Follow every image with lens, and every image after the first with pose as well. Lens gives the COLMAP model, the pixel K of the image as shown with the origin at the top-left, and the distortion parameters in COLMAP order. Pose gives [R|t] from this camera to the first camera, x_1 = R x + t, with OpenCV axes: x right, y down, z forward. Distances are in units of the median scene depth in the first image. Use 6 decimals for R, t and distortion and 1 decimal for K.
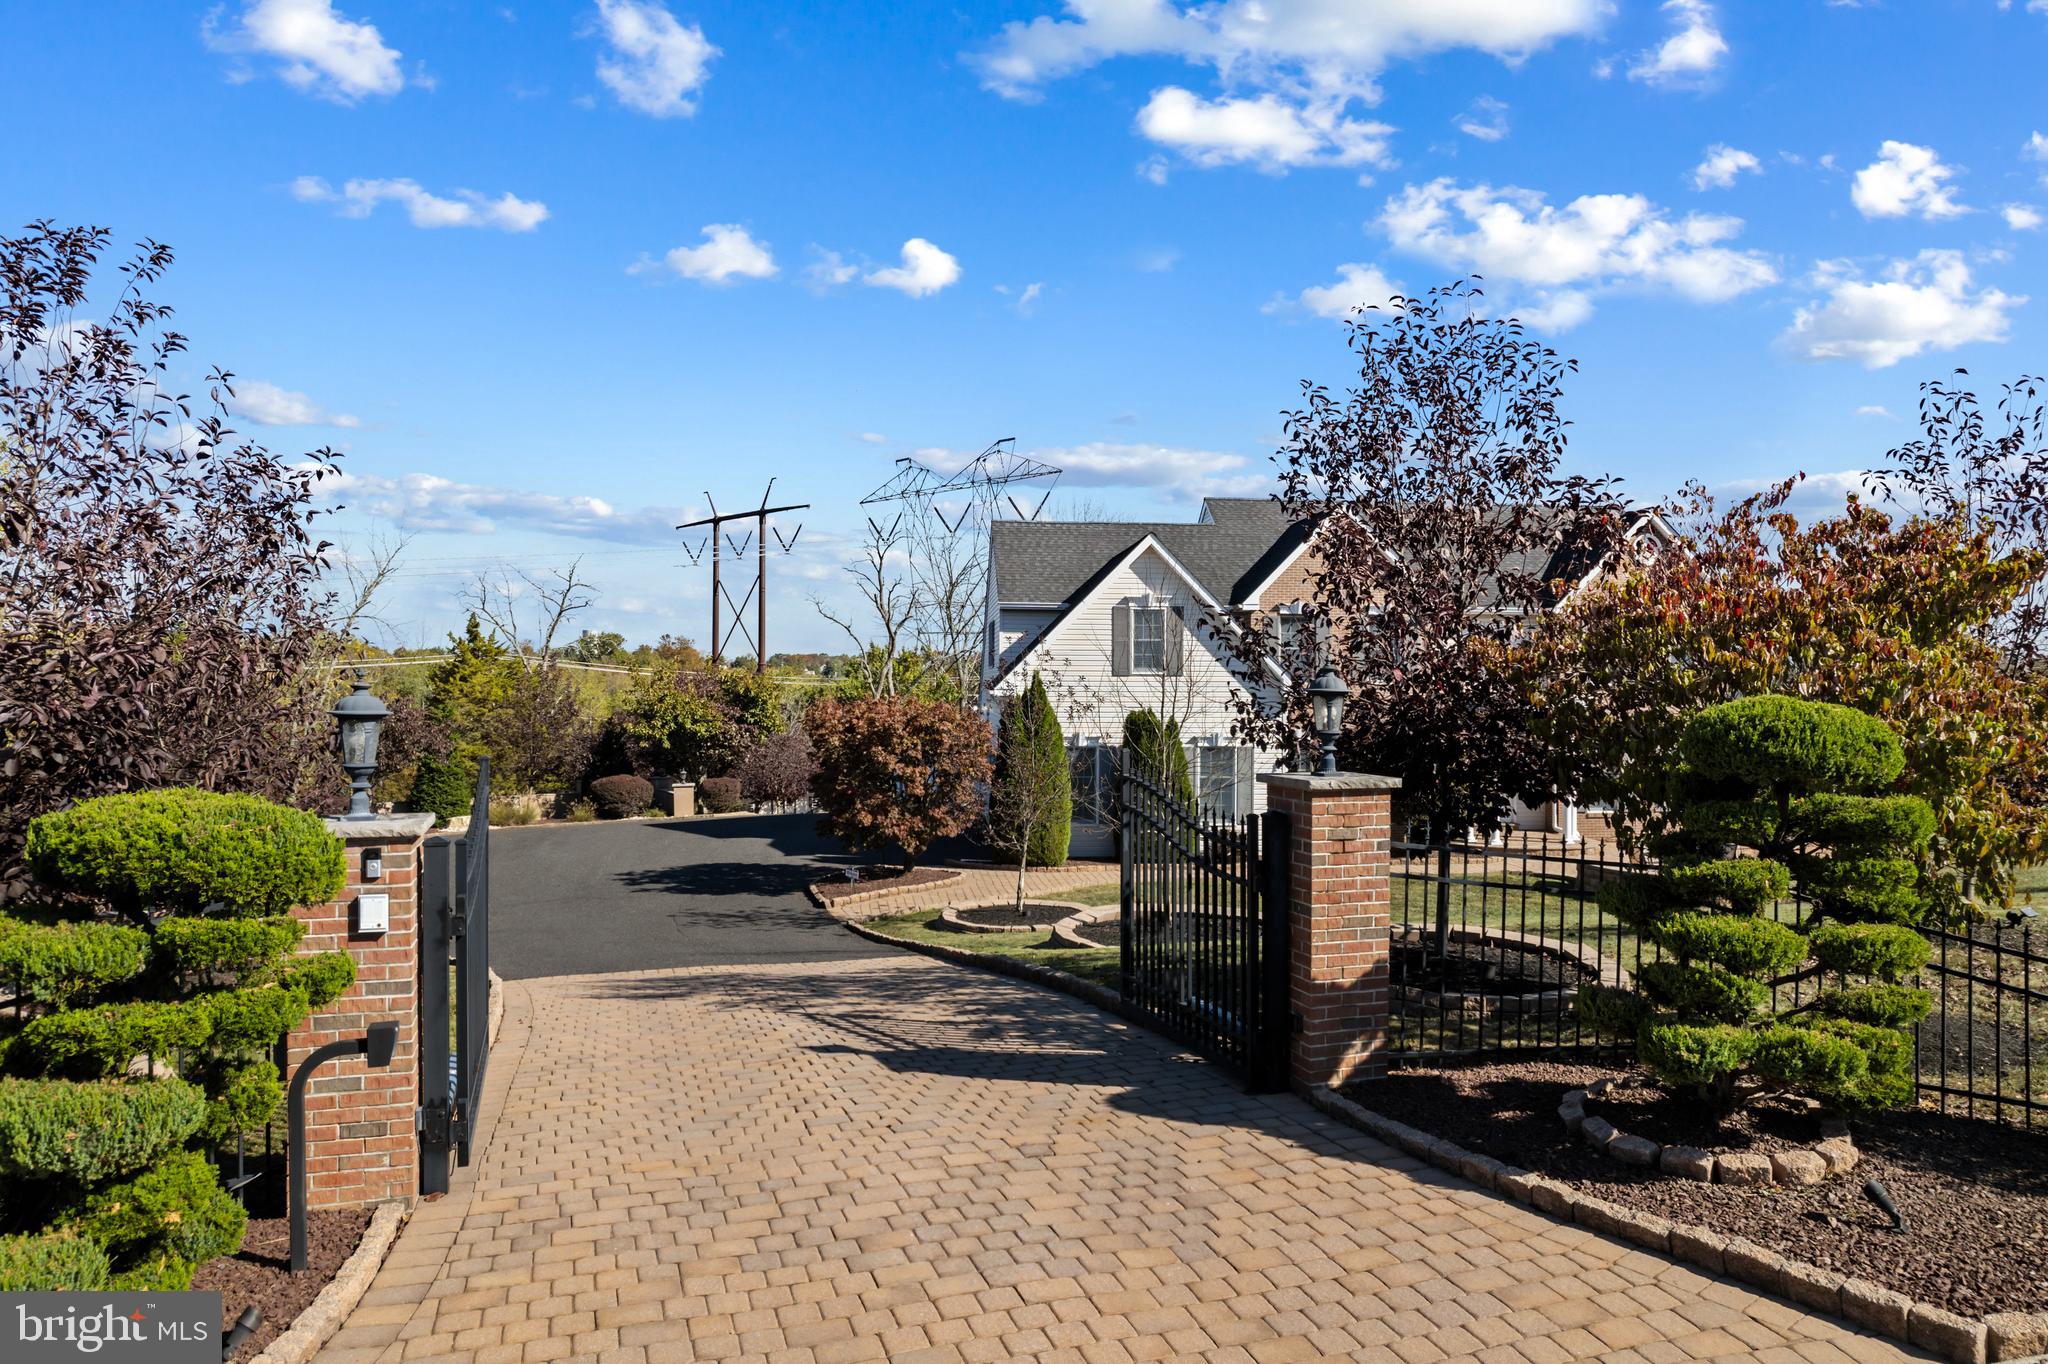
lens RADIAL K [[1371.3, 0, 1023.7], [0, 1371.3, 712.2], [0, 0, 1]] dist [-0.071232, 0.077673]
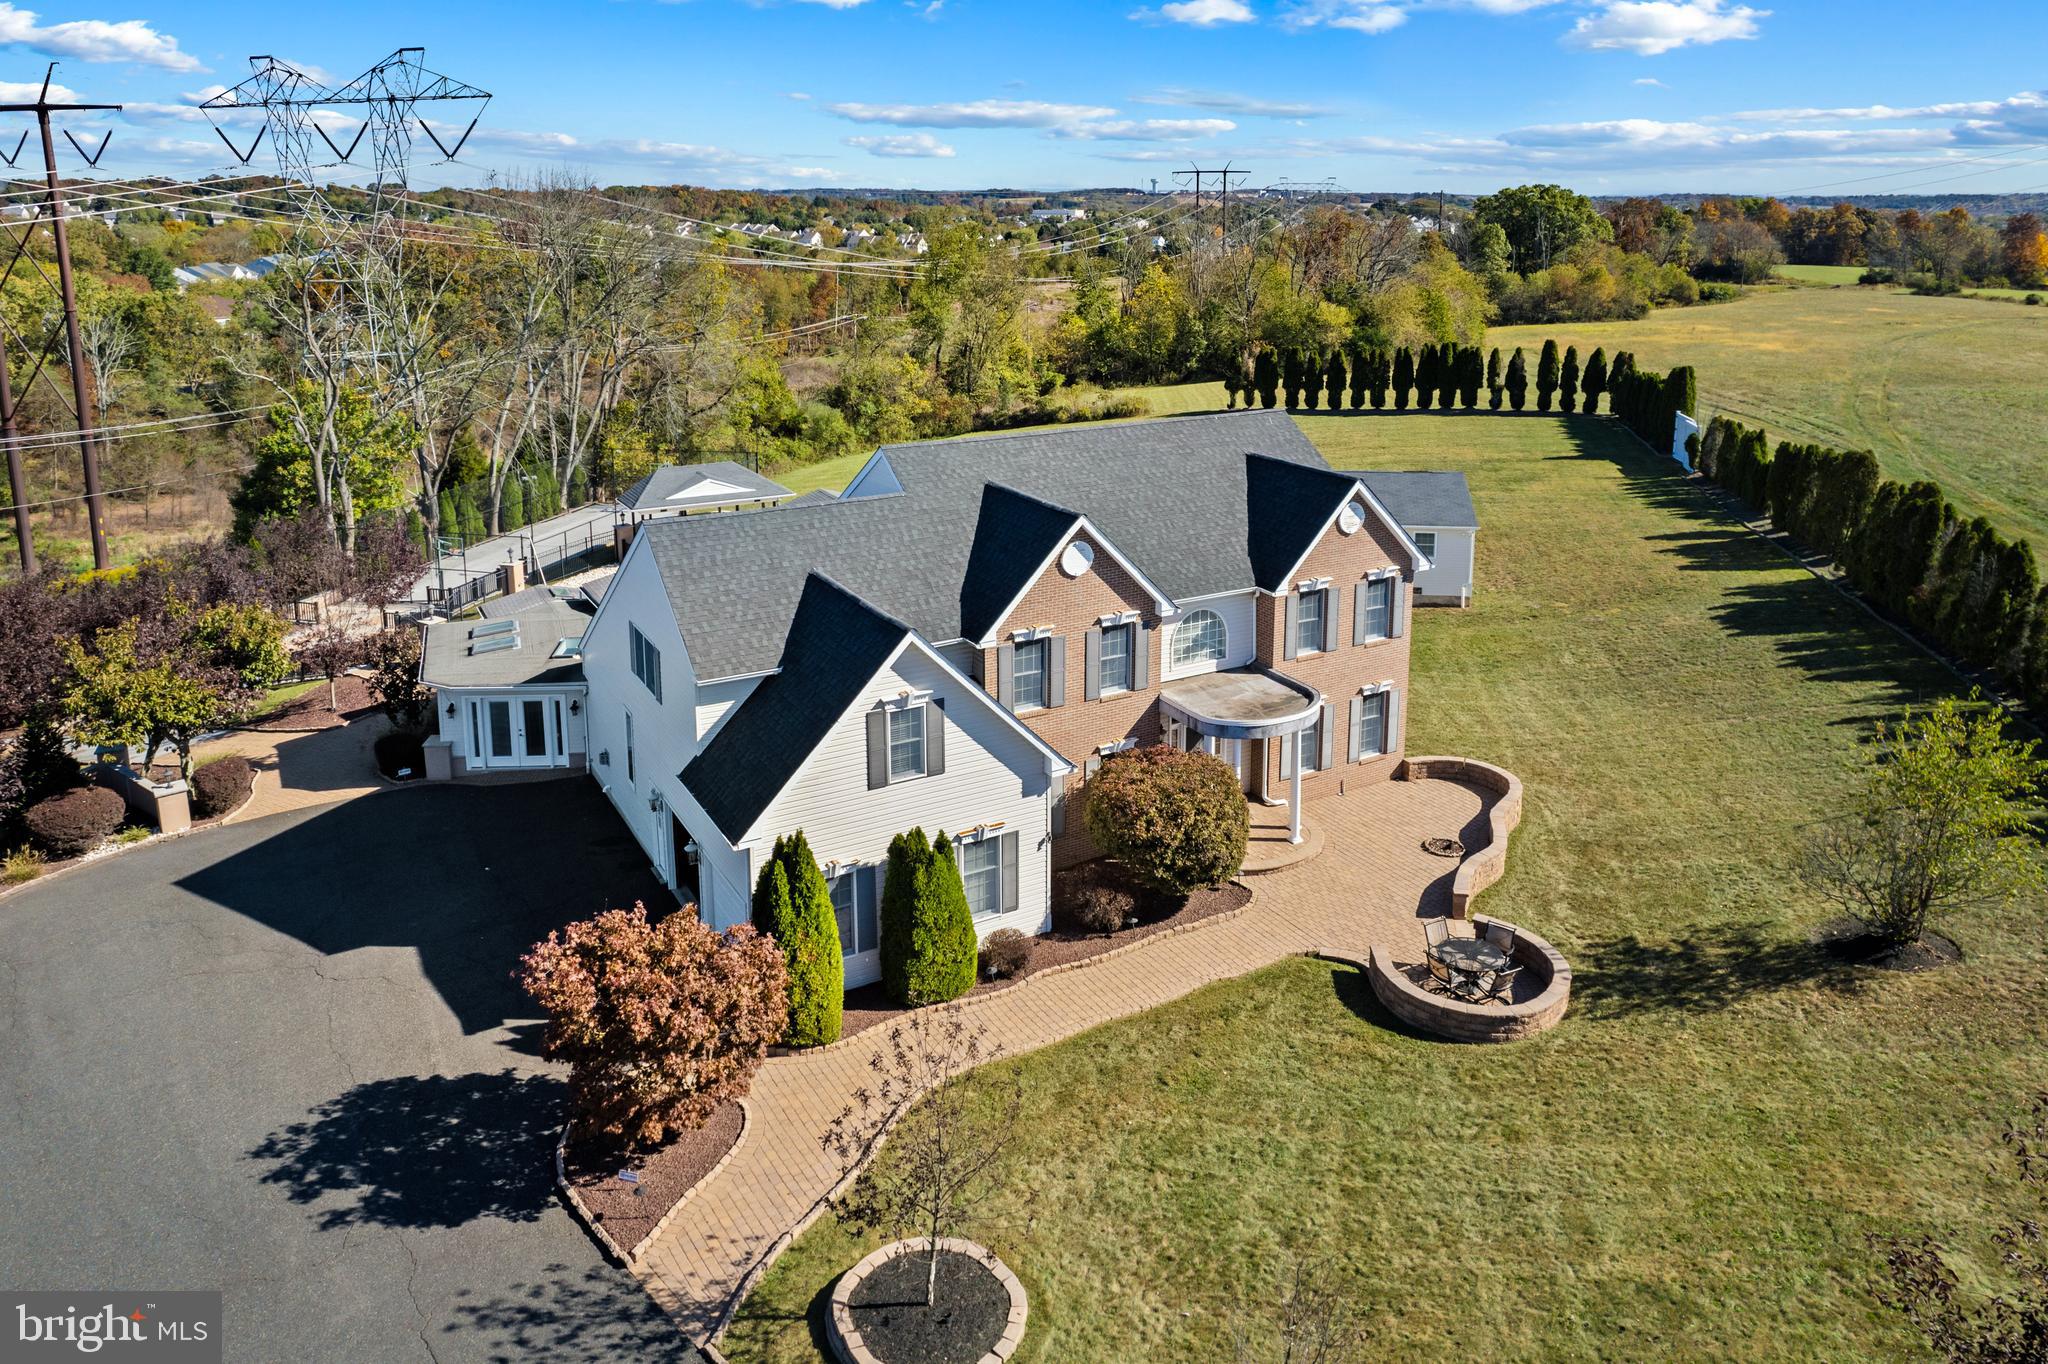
lens RADIAL K [[1458.6, 0, 1045.6], [0, 1458.6, 465.3], [0, 0, 1]] dist [-0.003180, -0.032369]
pose [[0.905873, -0.090694, 0.413725, -0.229546], [0.017793, 0.984092, 0.176766, -0.456586], [-0.423175, -0.152766, 0.893077, 0.208725]]
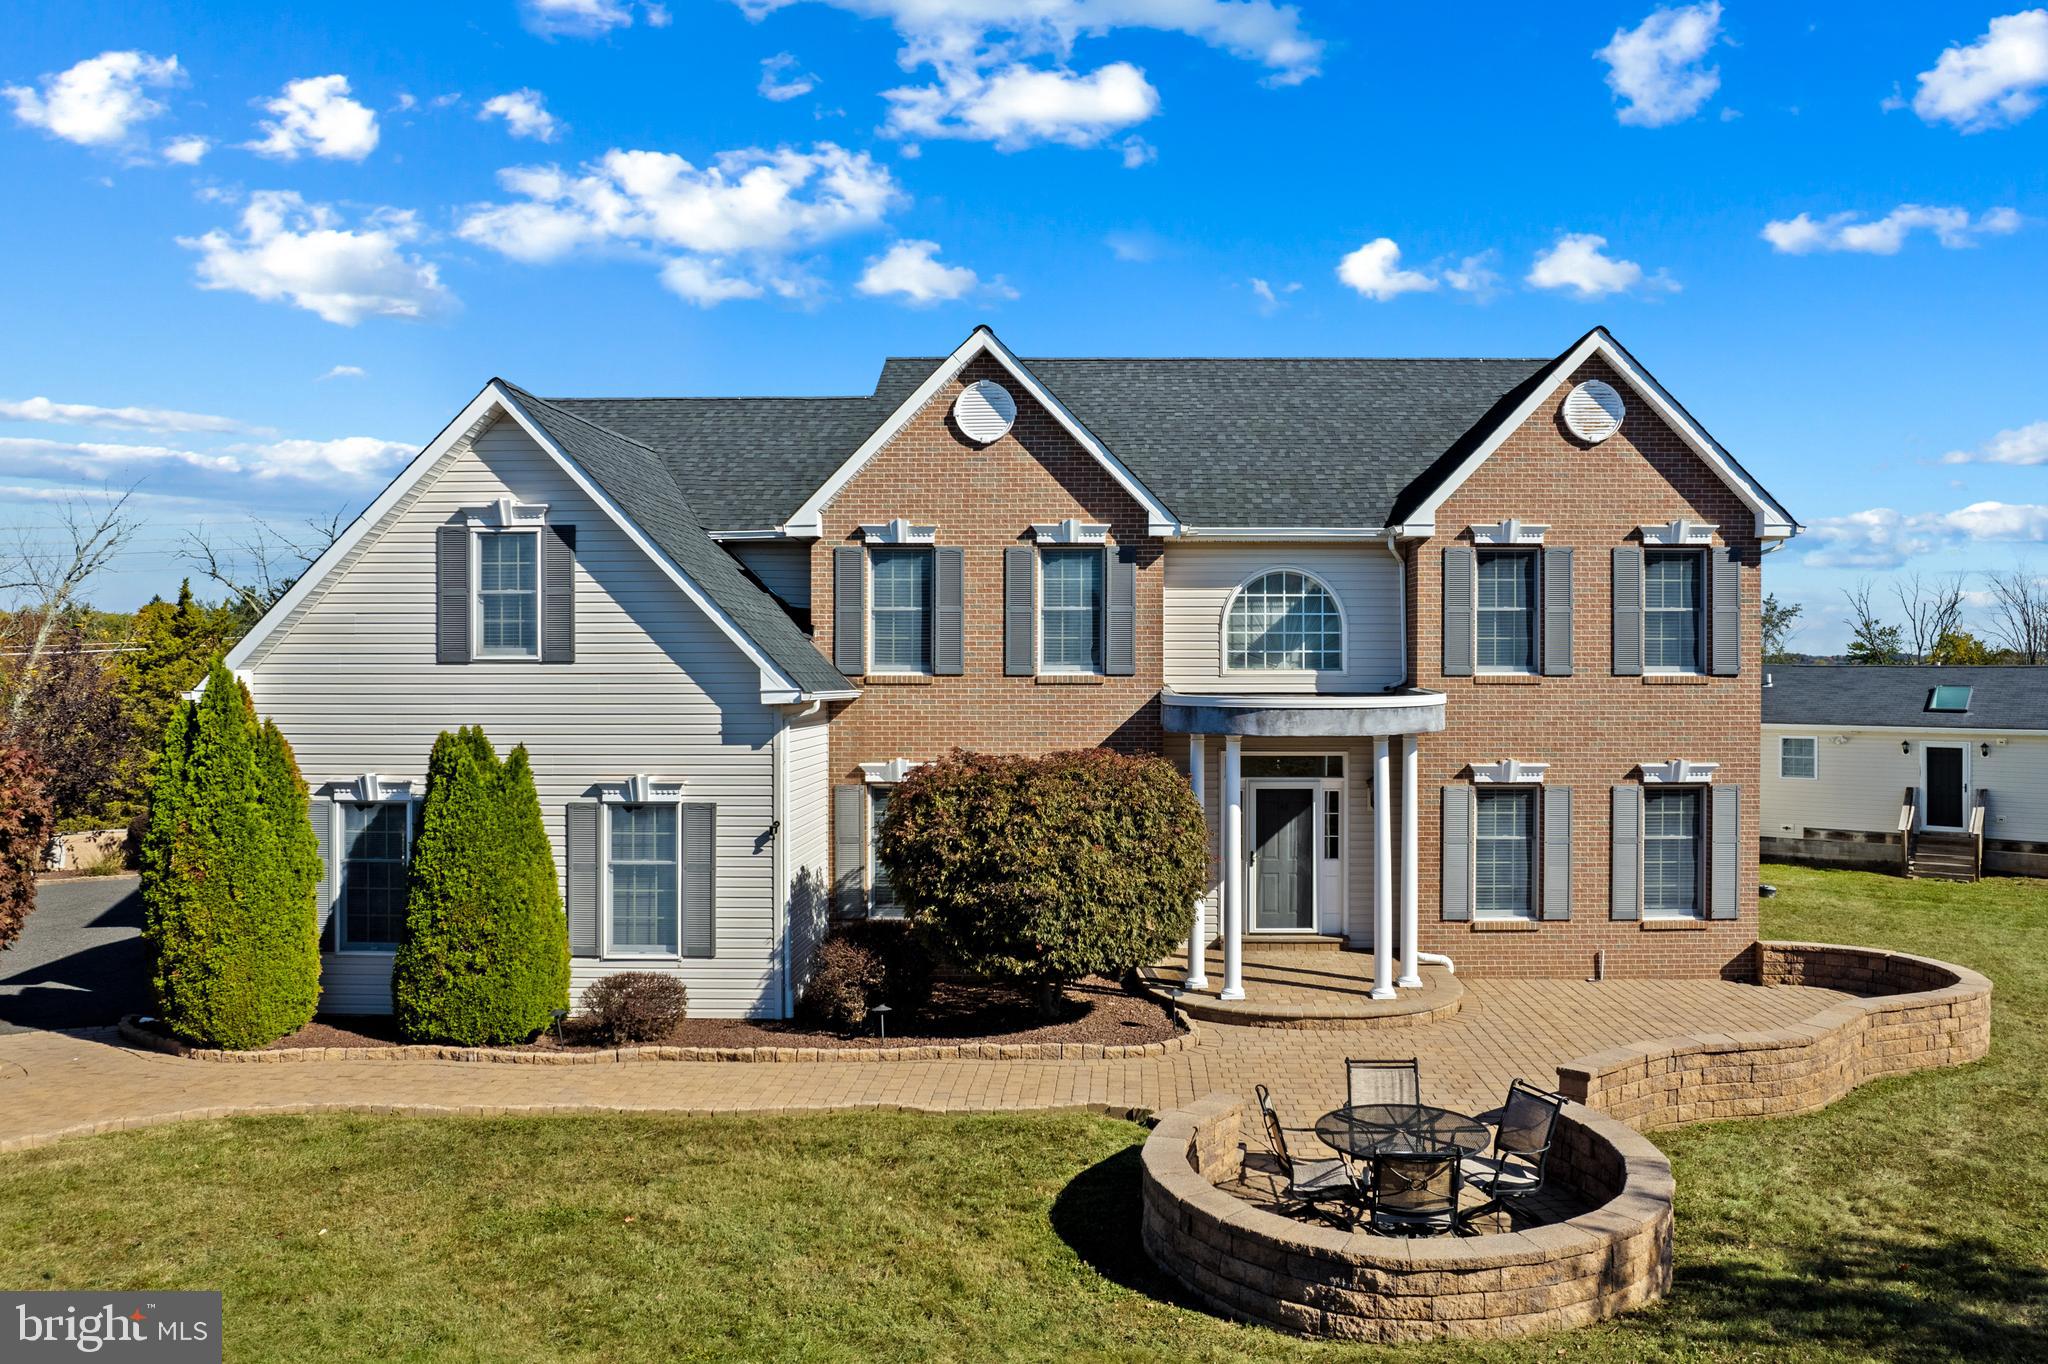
lens RADIAL K [[1438.4, 0, 1132.5], [0, 1438.4, 672.4], [0, 0, 1]] dist [-0.042211, 0.003837]
pose [[0.995949, -0.002661, -0.089877, 0.440130], [0.001318, 0.999887, -0.014999, -0.017453], [0.089907, 0.014820, 0.995840, 0.591137]]
